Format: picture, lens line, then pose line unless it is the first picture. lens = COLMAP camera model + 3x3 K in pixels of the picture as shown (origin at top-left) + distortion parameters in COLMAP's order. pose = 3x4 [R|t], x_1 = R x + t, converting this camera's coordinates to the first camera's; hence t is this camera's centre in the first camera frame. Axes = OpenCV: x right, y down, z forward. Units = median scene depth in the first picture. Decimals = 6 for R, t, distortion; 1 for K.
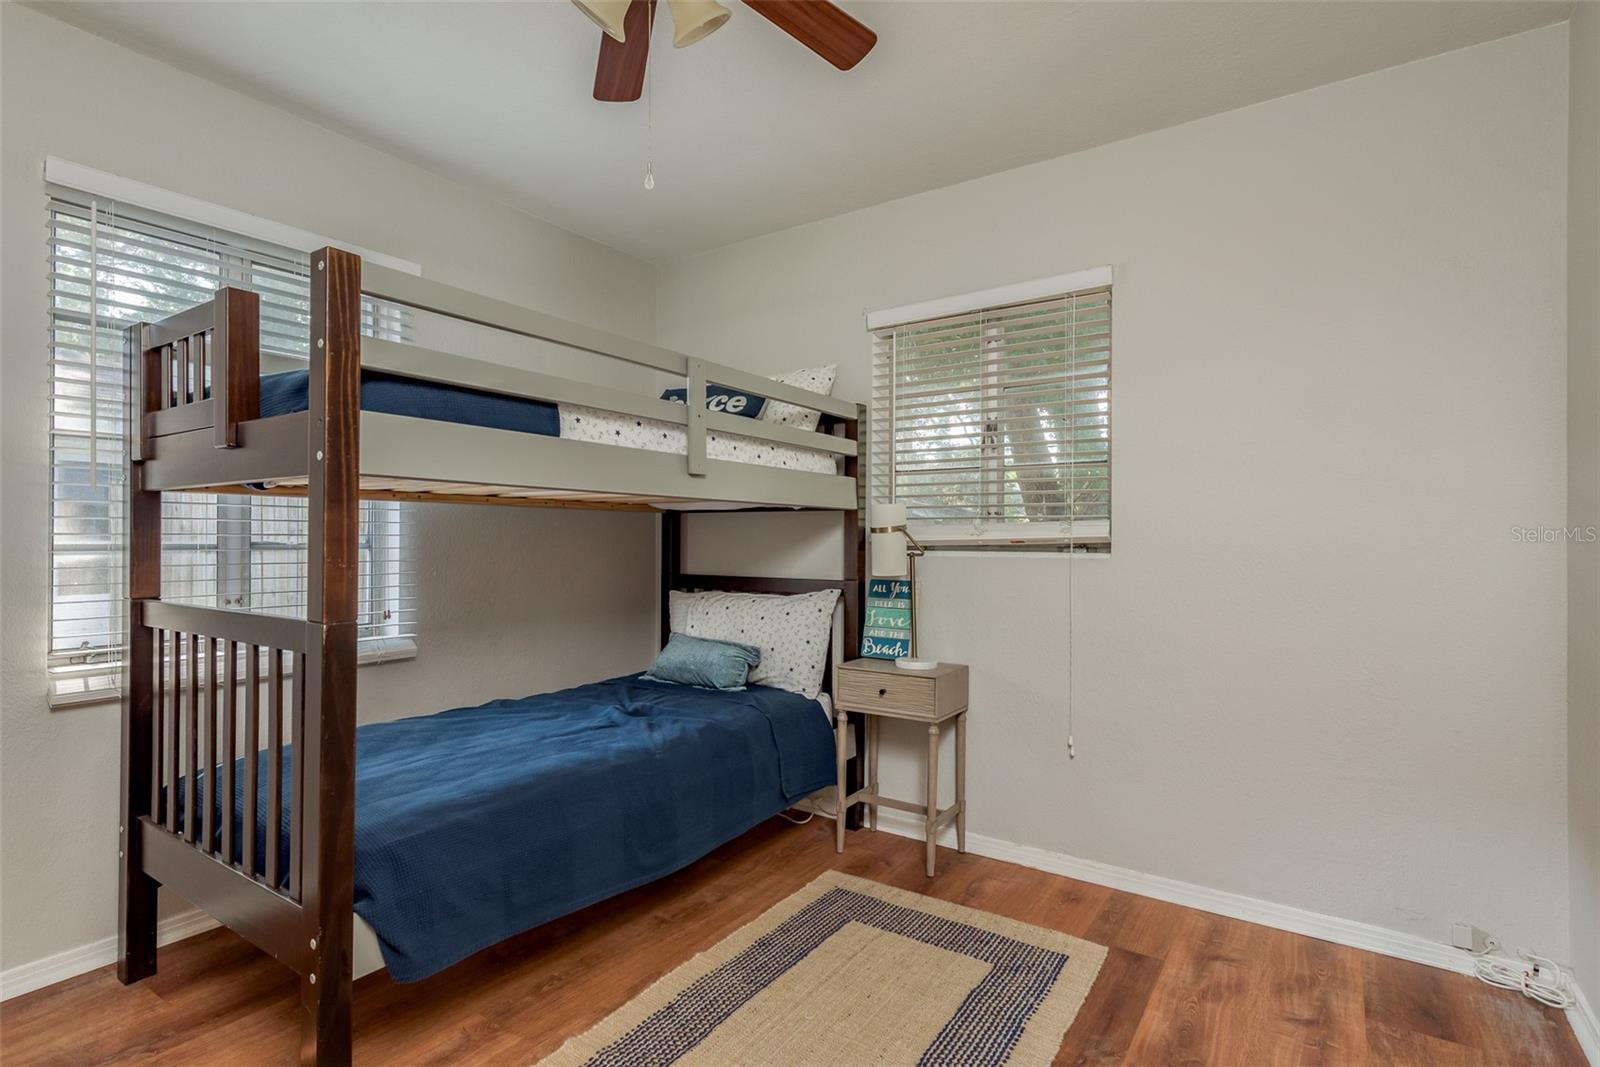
lens RADIAL K [[801.5, 0, 746.5], [0, 801.5, 531.5], [0, 0, 1]] dist [0.000017, -0.000438]
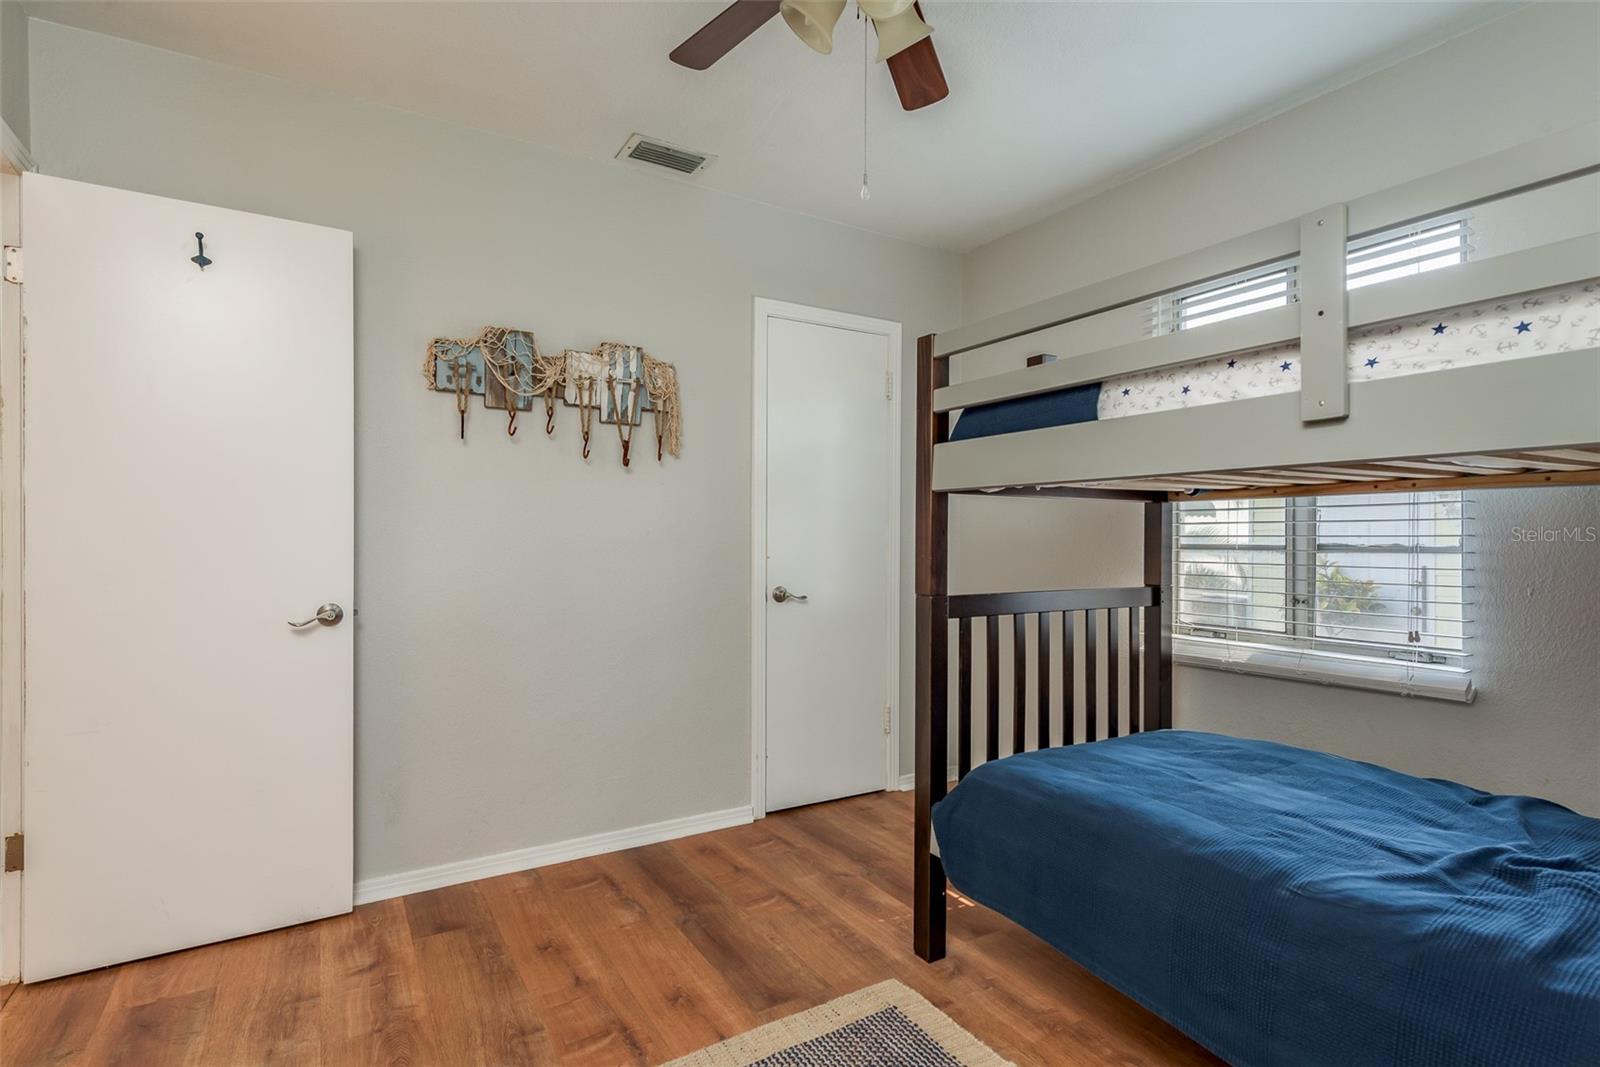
lens RADIAL K [[807.0, 0, 800.0], [0, 807.0, 533.5], [0, 0, 1]] dist [-0.000496, -0.002012]
pose [[-0.392369, -0.016955, -0.919652, 0.605541], [-0.003302, 0.999850, -0.017025, 0.021423], [0.919802, -0.003643, -0.392366, 0.877733]]
